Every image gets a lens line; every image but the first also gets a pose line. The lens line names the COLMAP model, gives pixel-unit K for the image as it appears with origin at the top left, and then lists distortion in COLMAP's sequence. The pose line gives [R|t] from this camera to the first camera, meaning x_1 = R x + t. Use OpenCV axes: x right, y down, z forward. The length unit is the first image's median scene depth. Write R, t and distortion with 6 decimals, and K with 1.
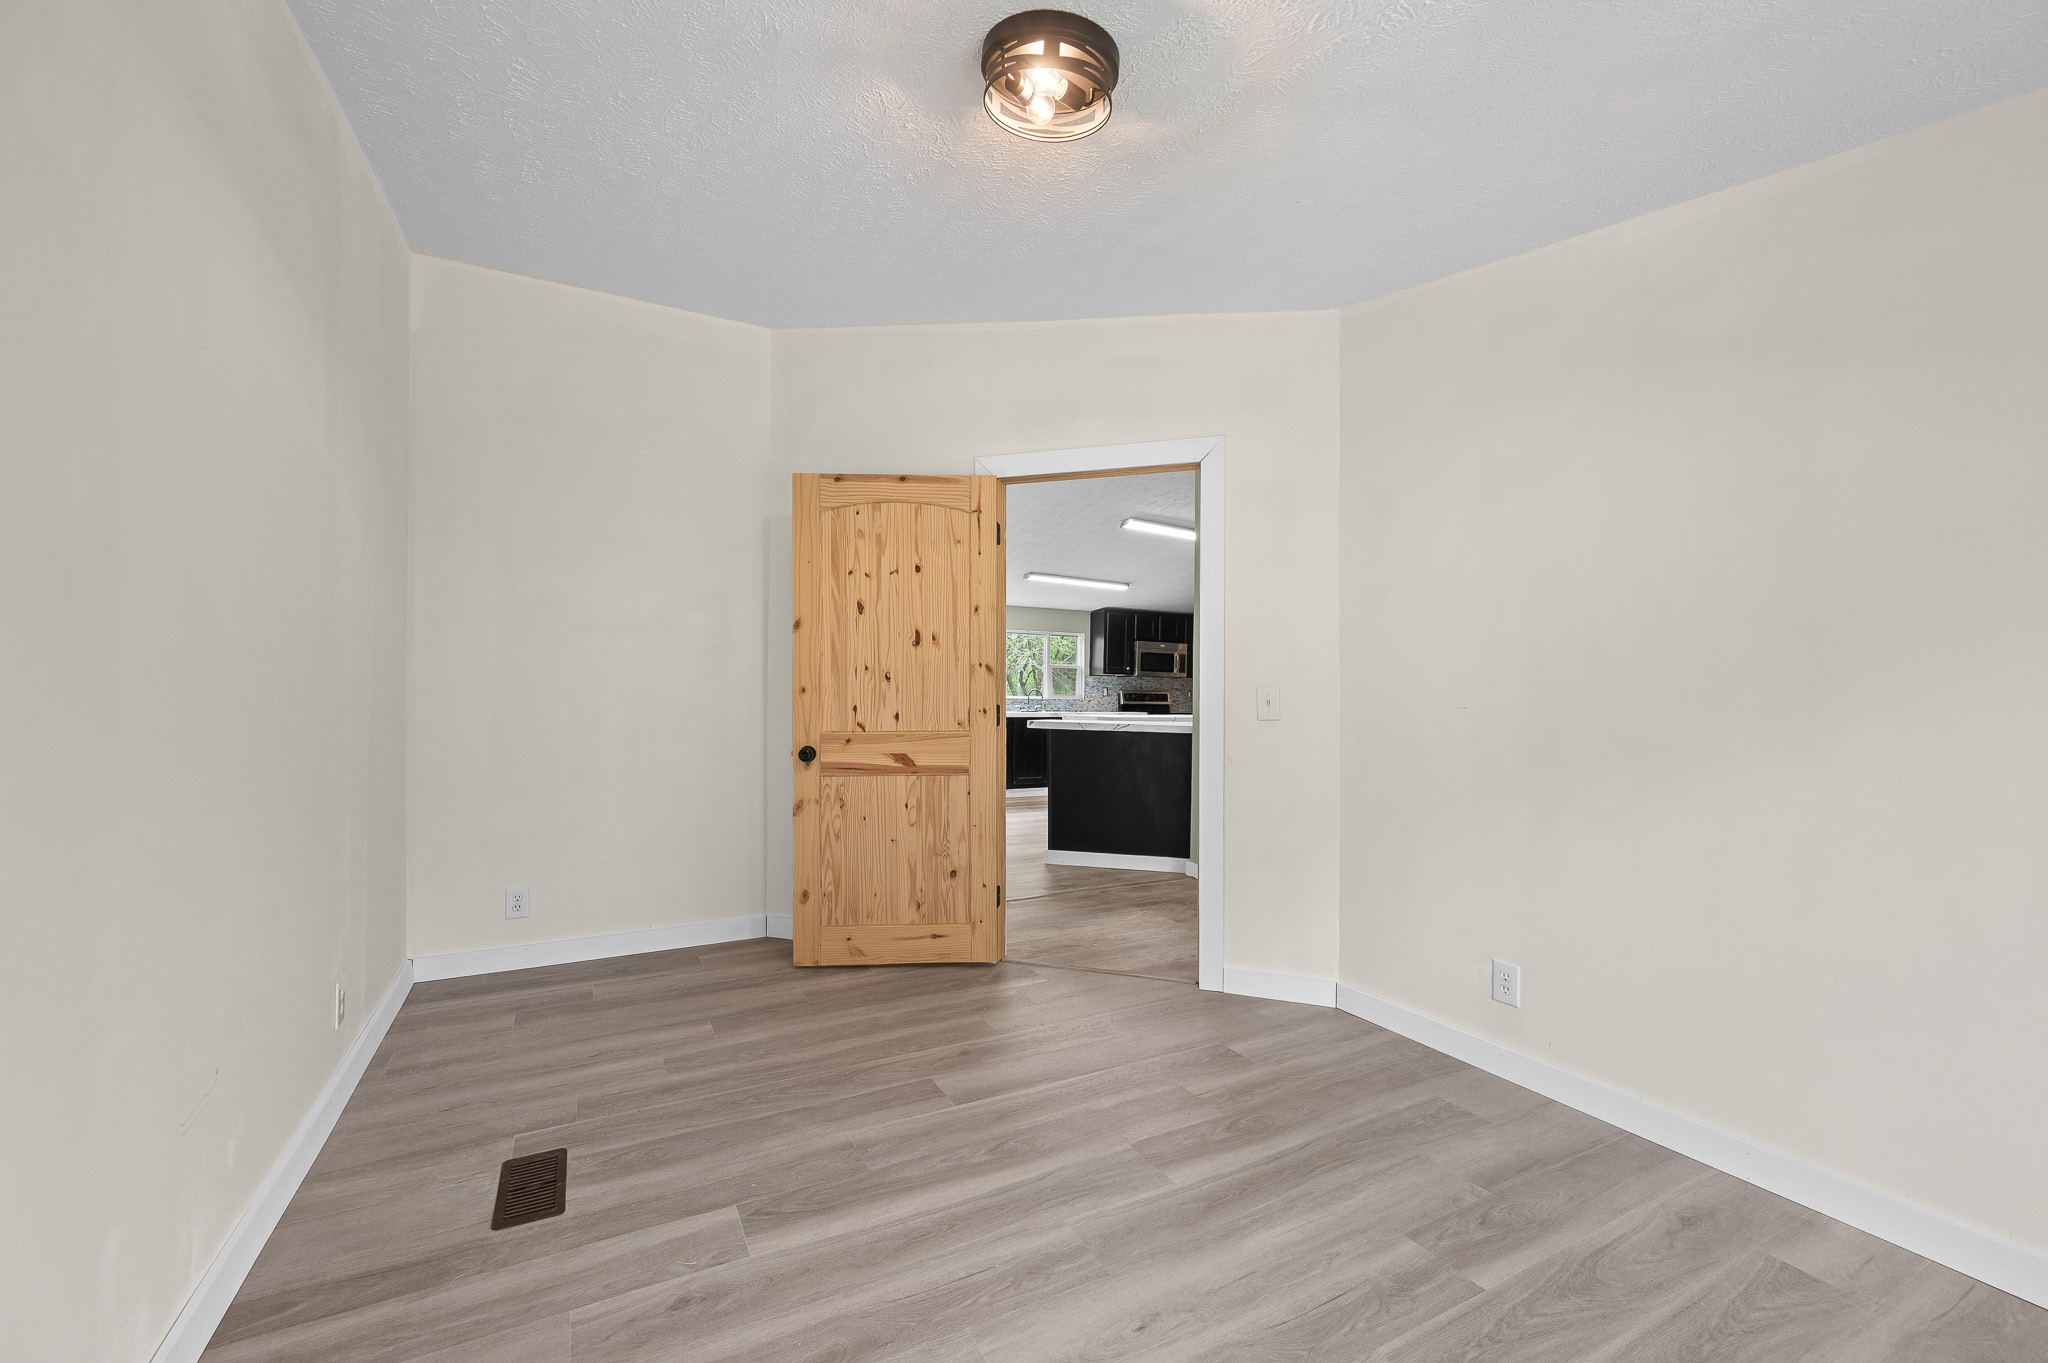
lens RADIAL K [[812.5, 0, 1027.0], [0, 812.5, 682.9], [0, 0, 1]] dist [-0.000784, -0.000012]
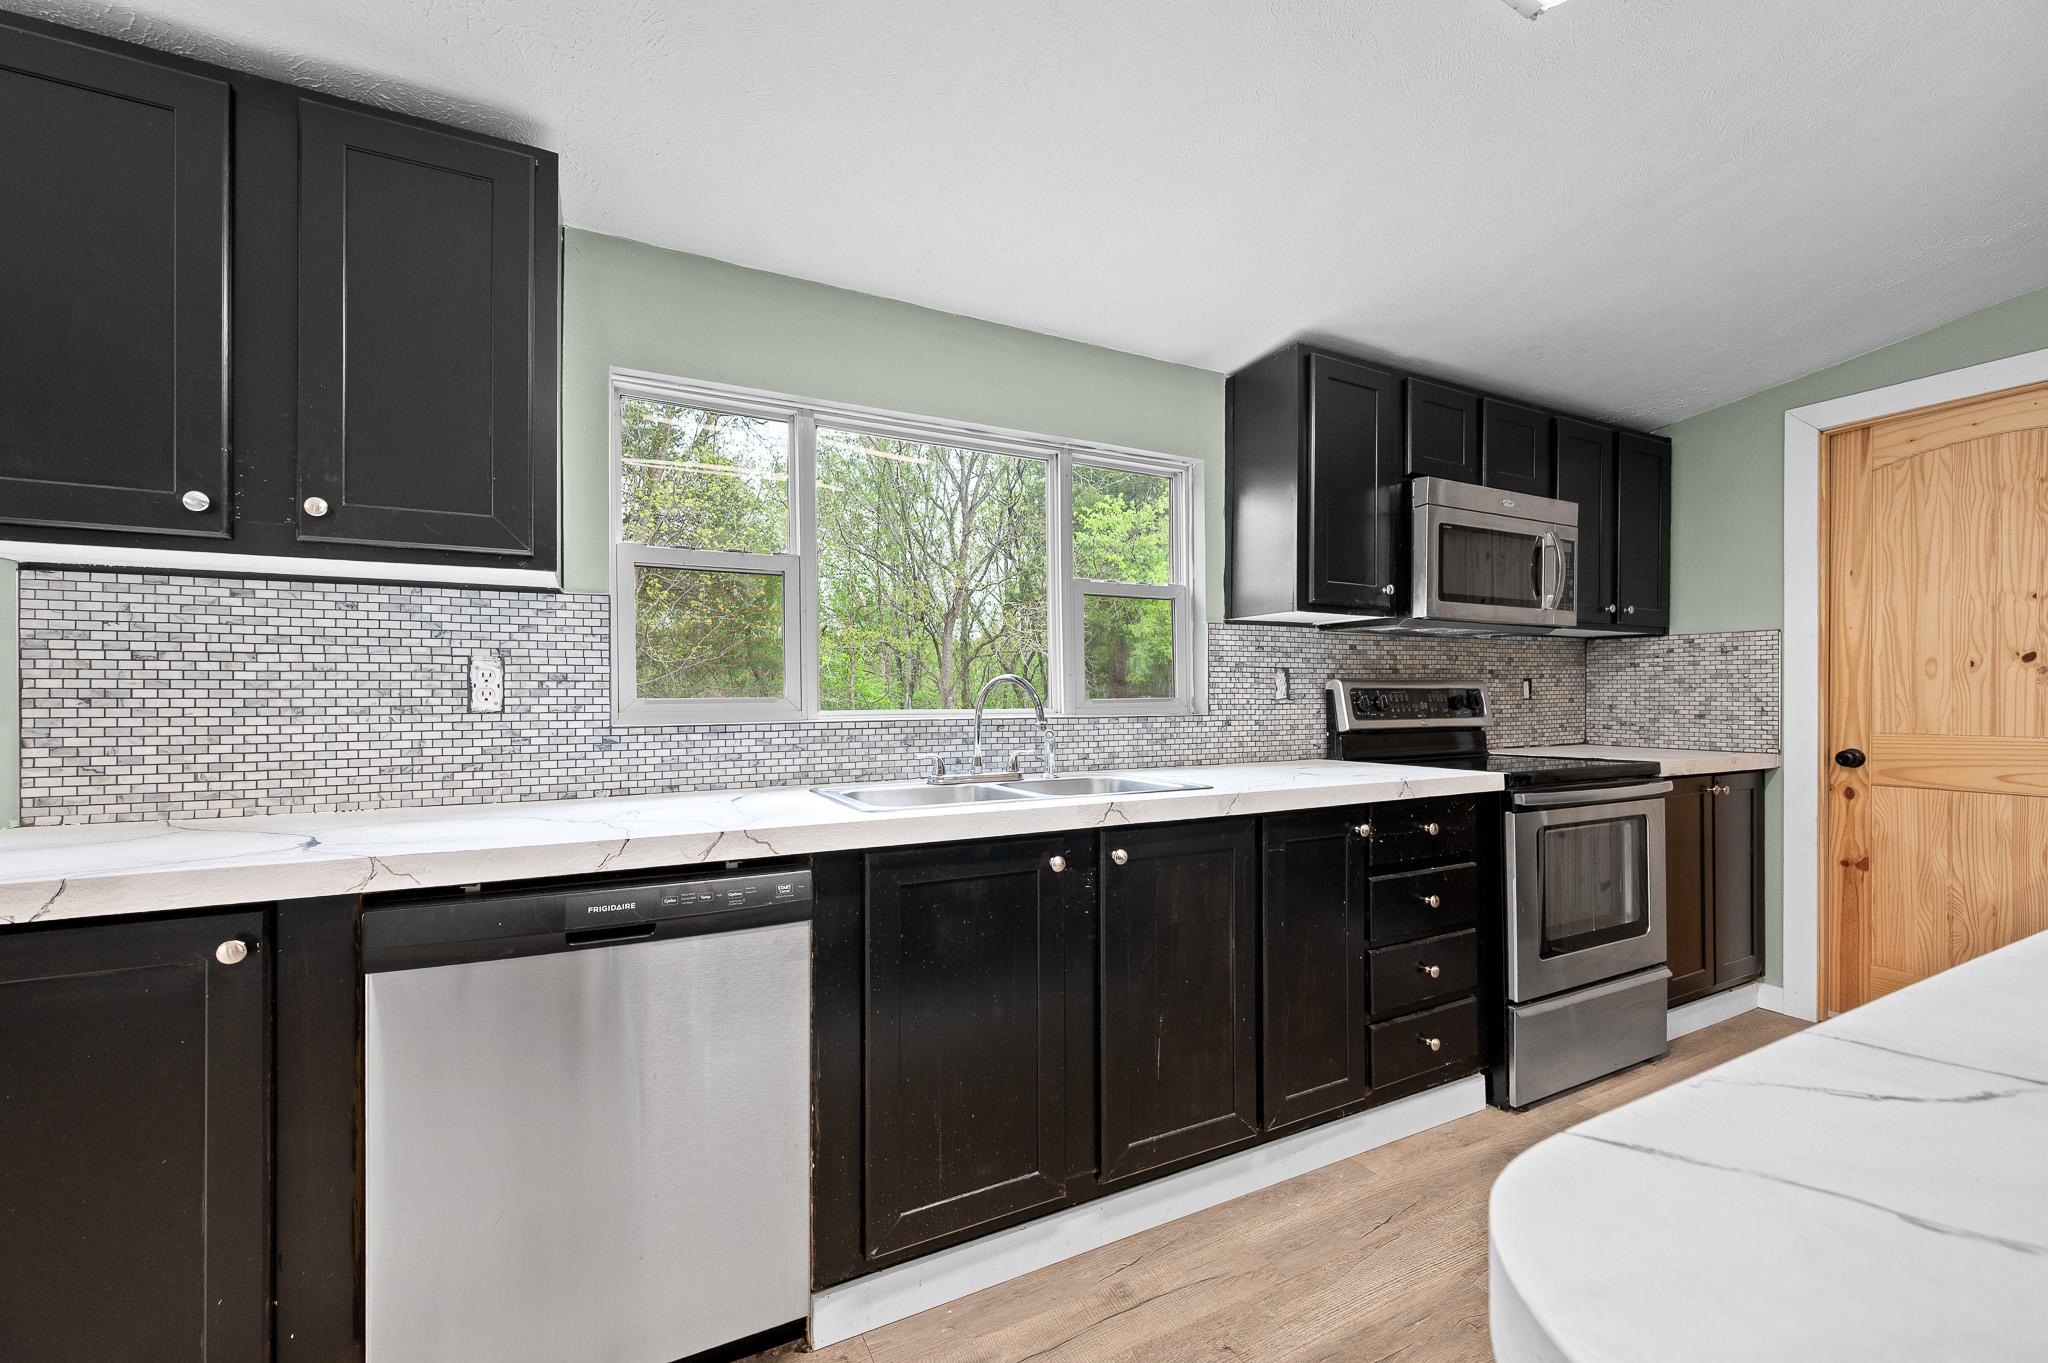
lens RADIAL K [[832.5, 0, 1027.1], [0, 832.5, 695.5], [0, 0, 1]] dist [-0.000697, 0.000172]
pose [[0.999719, -0.016029, -0.017492, 0.017569], [0.016216, 0.999812, 0.010654, 0.010094], [0.017318, -0.010934, 0.999790, 0.729142]]
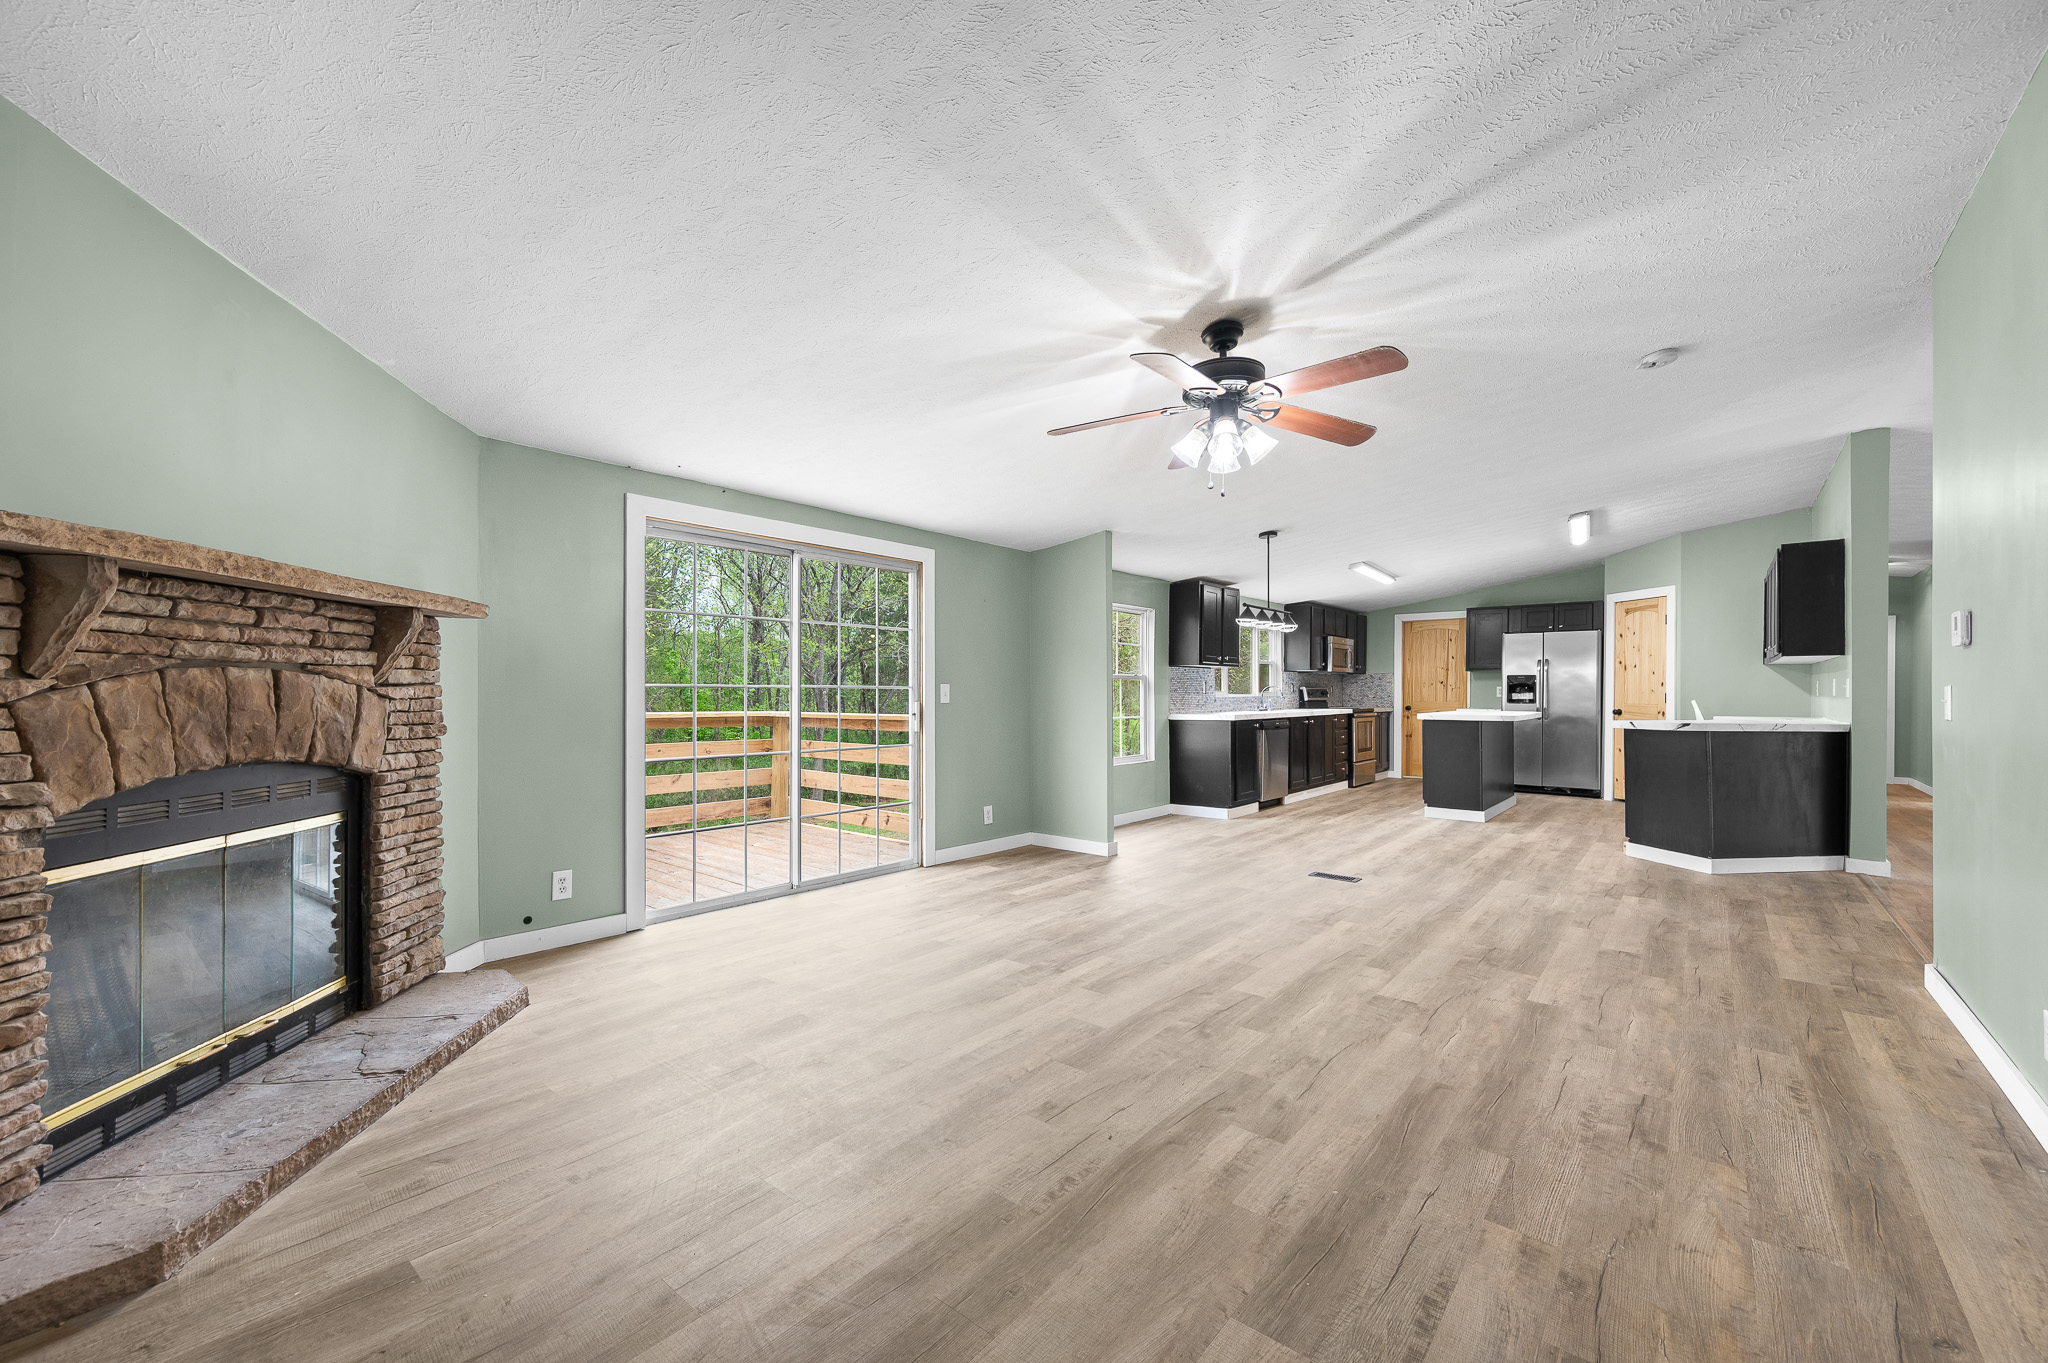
lens RADIAL K [[821.9, 0, 1028.8], [0, 821.9, 685.1], [0, 0, 1]] dist [0.002006, 0.000541]
pose [[0.928324, -0.008398, 0.371677, -0.563734], [0.005957, 0.999952, 0.007716, -0.002063], [-0.371724, -0.004949, 0.928330, 0.207152]]
